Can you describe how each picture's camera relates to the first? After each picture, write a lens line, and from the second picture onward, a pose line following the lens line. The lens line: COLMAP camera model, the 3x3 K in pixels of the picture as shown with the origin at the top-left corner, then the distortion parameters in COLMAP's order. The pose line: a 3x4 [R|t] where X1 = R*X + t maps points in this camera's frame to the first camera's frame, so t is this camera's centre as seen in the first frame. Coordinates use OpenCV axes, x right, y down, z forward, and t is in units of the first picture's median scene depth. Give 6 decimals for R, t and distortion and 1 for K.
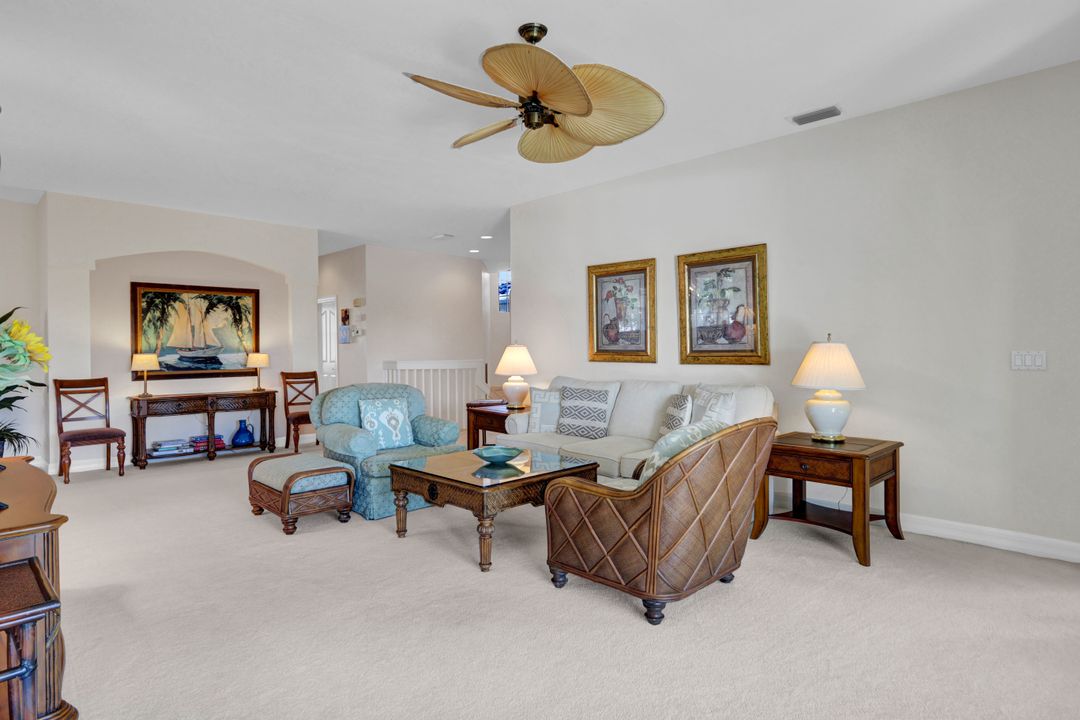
lens RADIAL K [[609.1, 0, 545.7], [0, 609.1, 344.0], [0, 0, 1]] dist [0.004576, 0.002222]
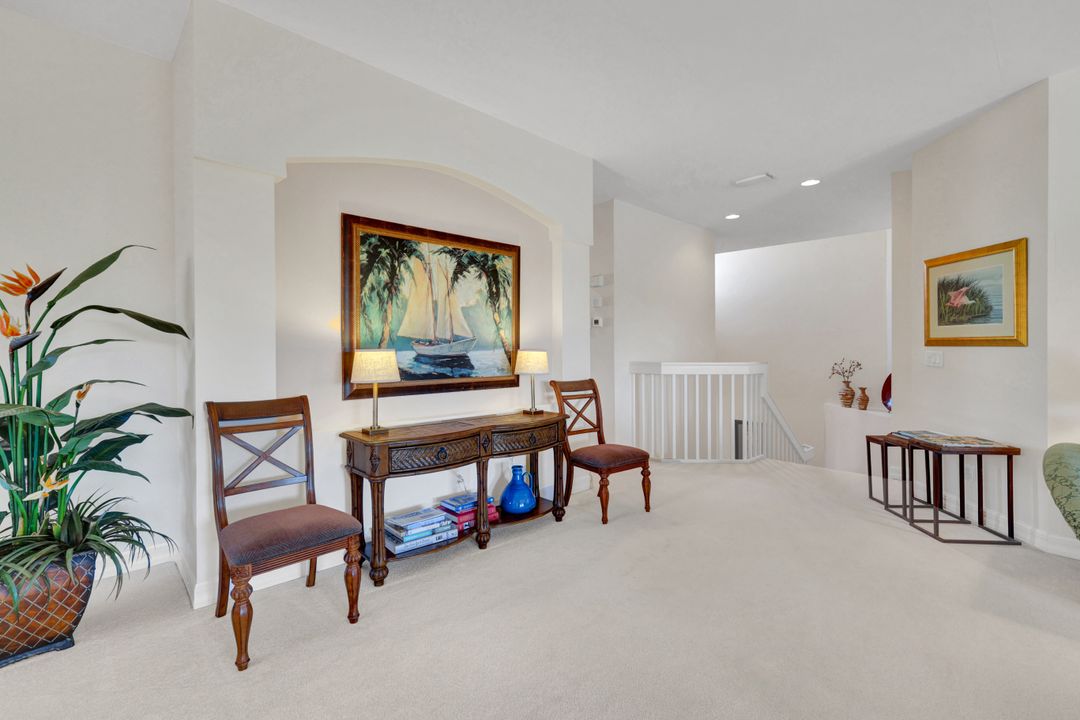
lens RADIAL K [[475.0, 0, 538.0], [0, 475.0, 348.6], [0, 0, 1]] dist [0.003656, 0.000534]
pose [[0.999485, 0.011748, -0.029862, -0.481716], [-0.011412, 0.999870, 0.011389, 0.008831], [0.029992, -0.011042, 0.999489, 0.574409]]
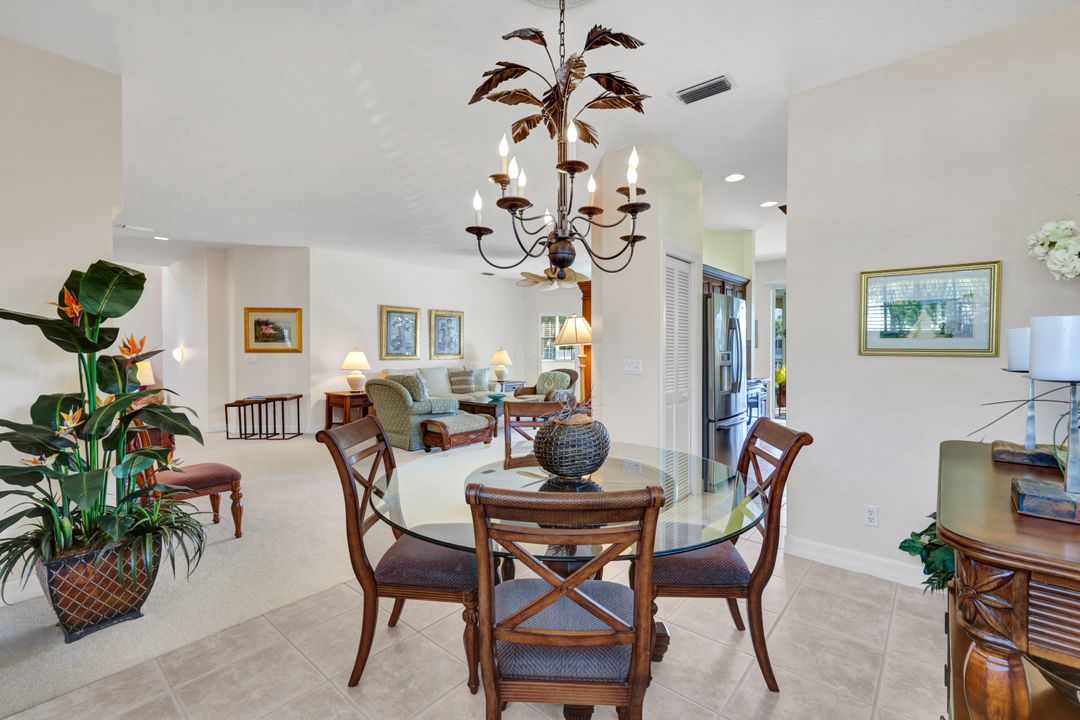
lens RADIAL K [[475.0, 0, 538.0], [0, 475.0, 348.6], [0, 0, 1]] dist [0.003656, 0.000534]
pose [[-0.113419, 0.020996, 0.993325, -1.125184], [-0.001137, 0.999773, -0.021262, 0.018800], [-0.993547, -0.003541, -0.113370, 0.618603]]
